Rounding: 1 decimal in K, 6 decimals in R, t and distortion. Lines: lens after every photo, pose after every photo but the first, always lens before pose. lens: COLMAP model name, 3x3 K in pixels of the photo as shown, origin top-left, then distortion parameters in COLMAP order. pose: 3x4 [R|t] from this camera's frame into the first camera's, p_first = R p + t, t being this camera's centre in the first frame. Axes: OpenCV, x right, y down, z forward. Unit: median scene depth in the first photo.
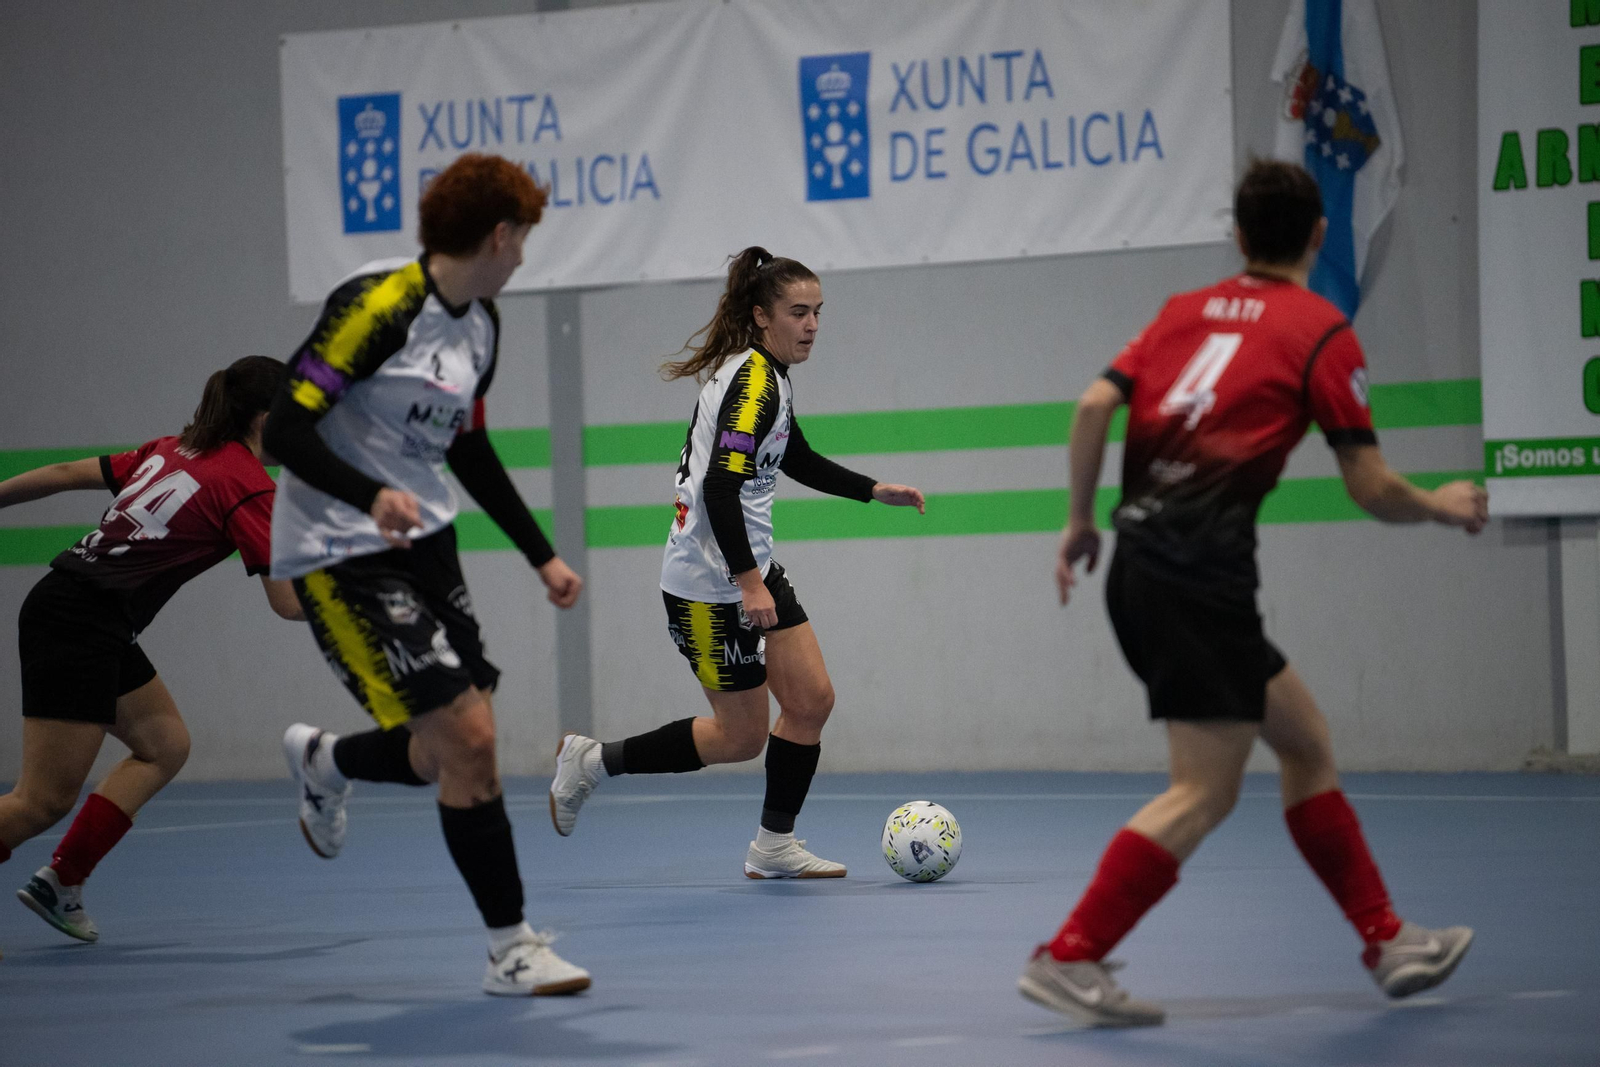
lens RADIAL K [[9362.2, 0, 812.3], [0, 9362.2, 531.0], [0, 0, 1]] dist [3.286977, 0.000000]
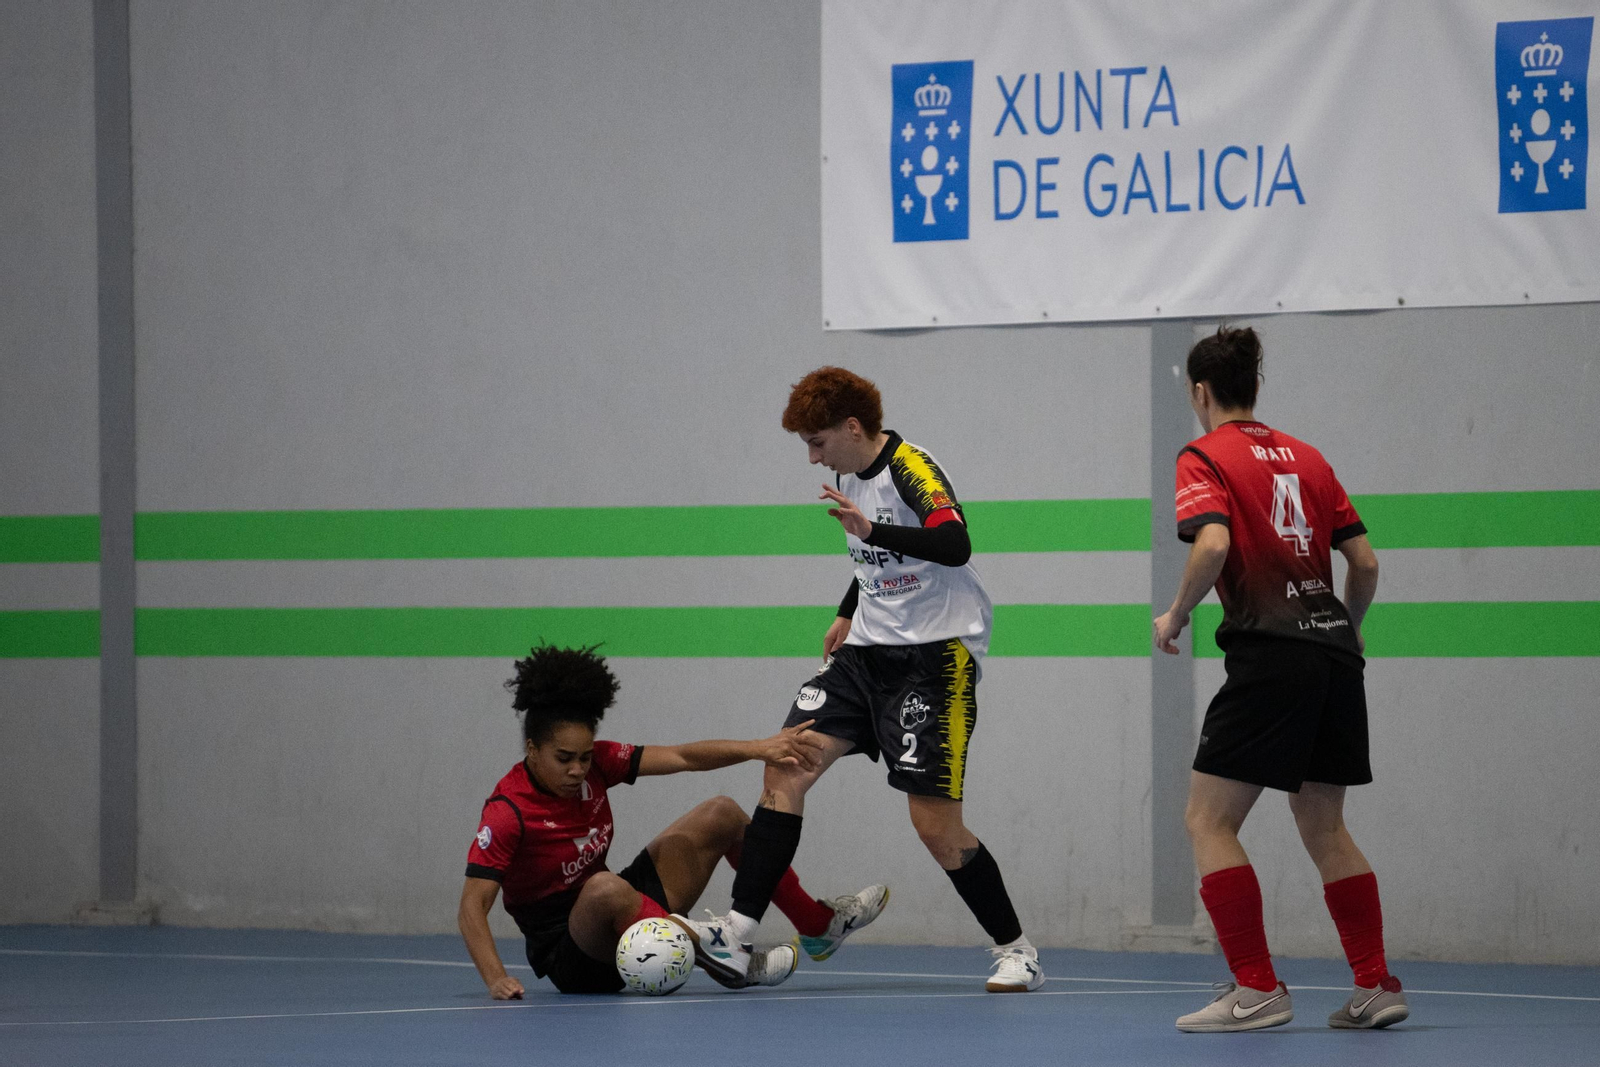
lens RADIAL K [[9362.2, 0, 784.0], [0, 9362.2, 546.4], [0, 0, 1]] dist [3.286977, 0.000000]
pose [[0.985476, 0.030471, 0.167057, -0.186169], [-0.028389, 0.999487, -0.014837, 0.005266], [-0.167423, 0.009879, 0.985836, 0.242740]]
